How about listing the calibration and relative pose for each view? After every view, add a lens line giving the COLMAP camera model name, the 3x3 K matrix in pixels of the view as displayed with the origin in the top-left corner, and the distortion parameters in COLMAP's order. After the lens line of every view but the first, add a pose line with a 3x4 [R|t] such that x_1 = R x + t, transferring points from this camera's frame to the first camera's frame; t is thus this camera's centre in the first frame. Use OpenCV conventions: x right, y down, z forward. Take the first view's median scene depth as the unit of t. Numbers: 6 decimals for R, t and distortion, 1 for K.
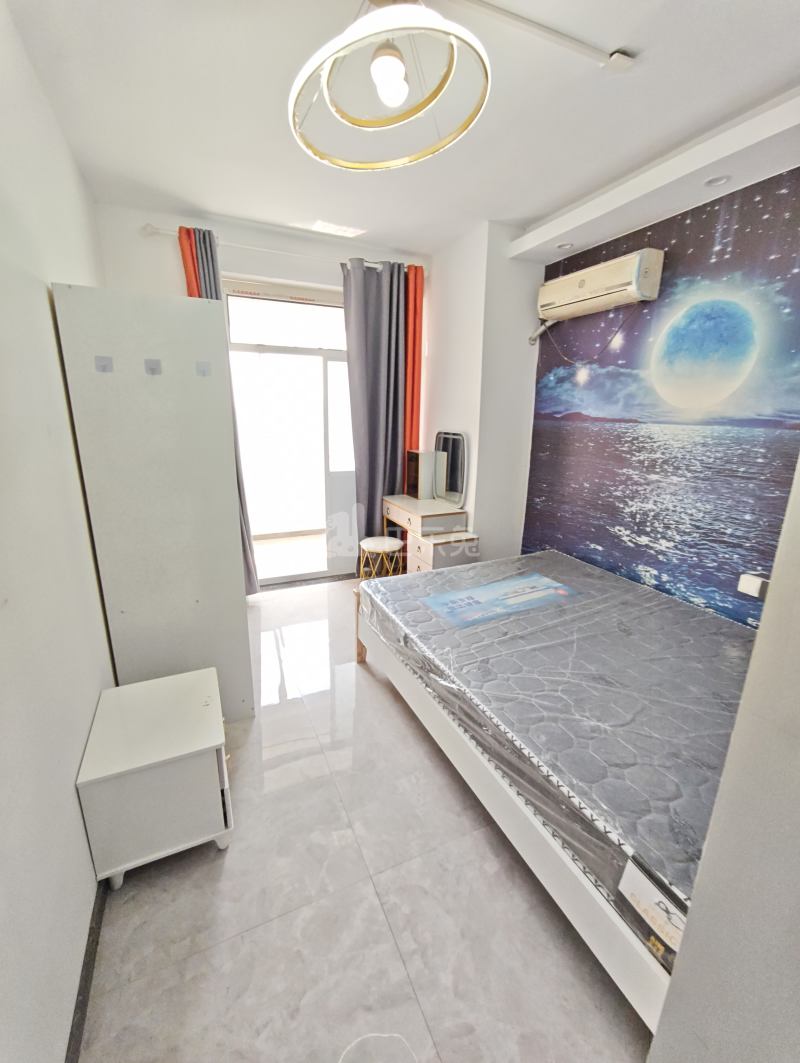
lens RADIAL K [[441.8, 0, 404.5], [0, 441.8, 528.4], [0, 0, 1]] dist [-0.010907, 0.000500]
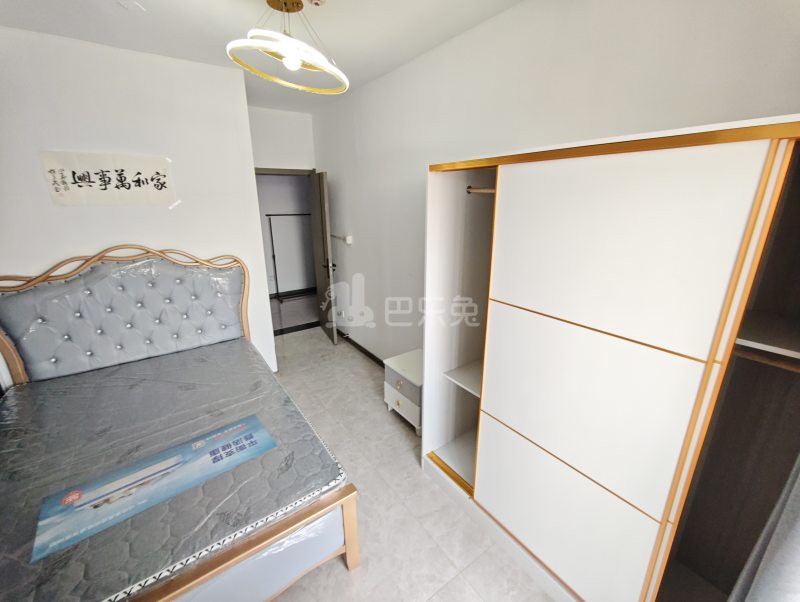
lens RADIAL K [[336.3, 0, 398.5], [0, 336.3, 296.5], [0, 0, 1]] dist [-0.017655, 0.009199]
pose [[-0.984378, 0.039420, -0.171600, -0.100987], [-0.056374, 0.852743, 0.519279, -0.454296], [0.166801, 0.520841, -0.837199, 1.339548]]
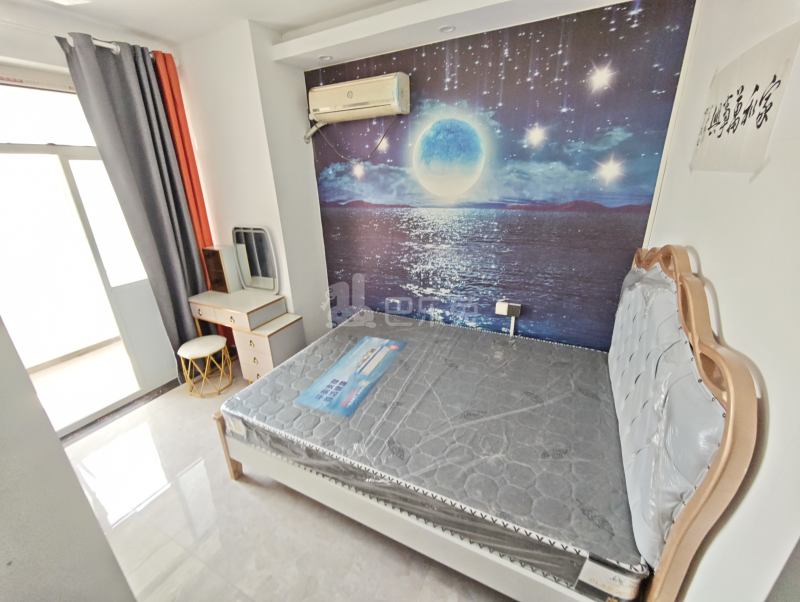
lens RADIAL K [[336.3, 0, 398.5], [0, 336.3, 296.5], [0, 0, 1]] dist [-0.017655, 0.009199]
pose [[0.790644, -0.252071, 0.557981, -0.137374], [0.204403, 0.967705, 0.147533, -0.135546], [-0.577149, -0.002593, 0.816634, 0.184229]]
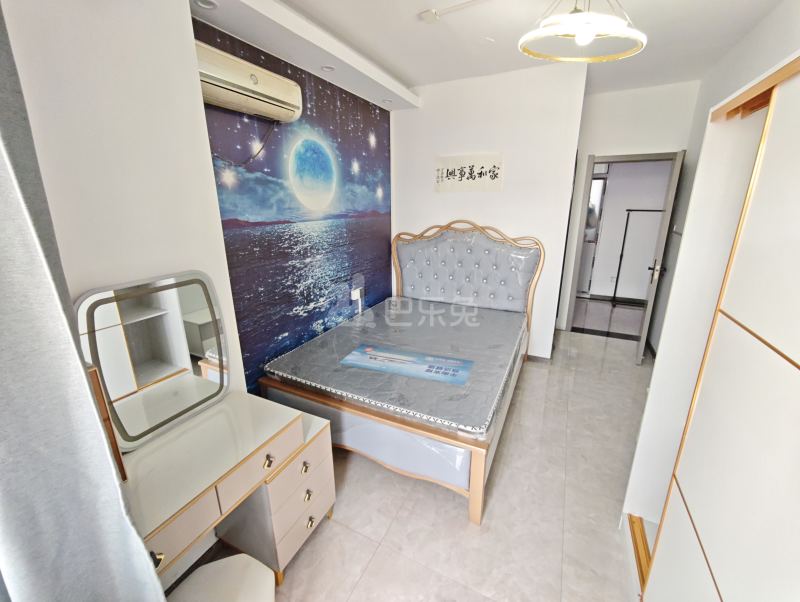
lens RADIAL K [[336.3, 0, 398.5], [0, 336.3, 296.5], [0, 0, 1]] dist [-0.017655, 0.009199]
pose [[-0.618984, -0.223744, 0.752859, -0.414450], [0.203207, 0.880302, 0.428691, -0.399545], [-0.758660, 0.418339, -0.499427, 1.324319]]
